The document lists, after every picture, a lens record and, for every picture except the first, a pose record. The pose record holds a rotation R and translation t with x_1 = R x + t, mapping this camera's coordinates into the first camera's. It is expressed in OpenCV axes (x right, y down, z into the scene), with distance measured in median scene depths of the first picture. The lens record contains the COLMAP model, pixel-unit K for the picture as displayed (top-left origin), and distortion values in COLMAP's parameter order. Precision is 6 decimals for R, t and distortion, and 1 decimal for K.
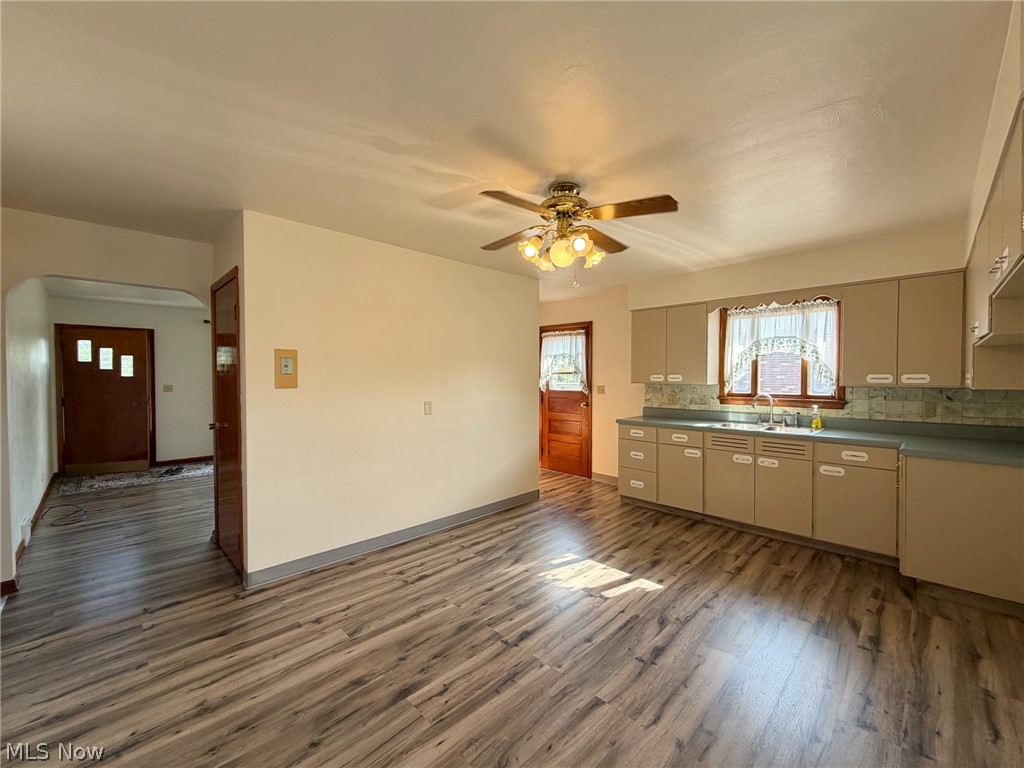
lens RADIAL K [[435.8, 0, 511.8], [0, 435.8, 386.3], [0, 0, 1]] dist [0.000297, -0.000147]
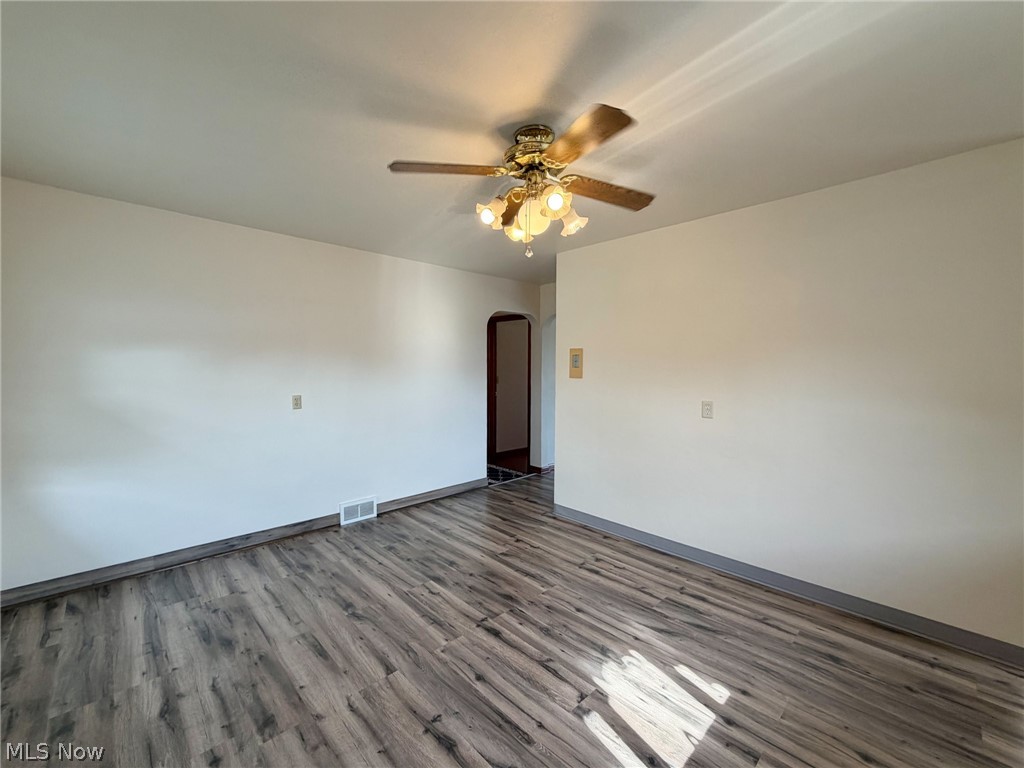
lens RADIAL K [[419.0, 0, 515.0], [0, 419.0, 381.1], [0, 0, 1]] dist [0.001979, -0.000050]
pose [[-0.031352, 0.037182, -0.998817, 0.633854], [-0.025731, 0.998947, 0.037995, -0.034369], [0.999177, 0.026892, -0.030363, 0.683751]]
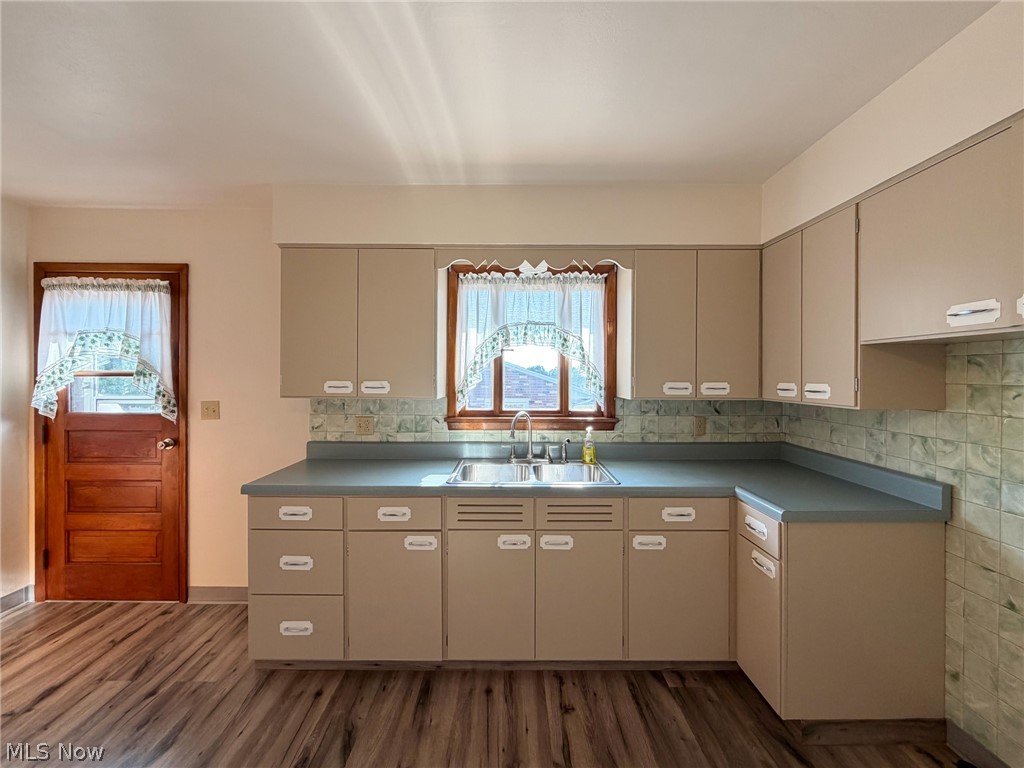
lens RADIAL K [[422.9, 0, 523.1], [0, 422.9, 377.1], [0, 0, 1]] dist [-0.000179, -0.000148]
pose [[0.705500, -0.000415, 0.708710, 0.182756], [0.011033, 0.999885, -0.010398, -0.030294], [-0.708624, 0.015155, 0.705423, 0.667033]]
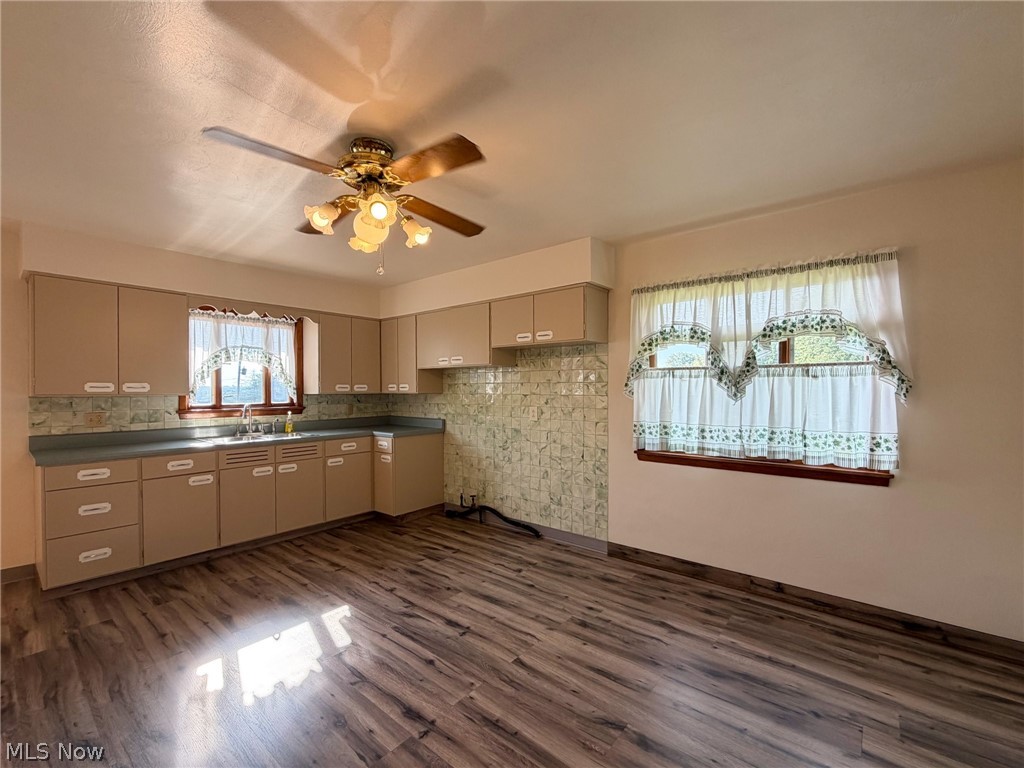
lens RADIAL K [[412.3, 0, 515.2], [0, 412.3, 393.9], [0, 0, 1]] dist [-0.000288, 0.000110]
pose [[-0.091360, -0.008908, 0.995778, -0.455354], [0.024960, 0.999625, 0.011232, -0.000377], [-0.995505, 0.025881, -0.091103, 0.558829]]
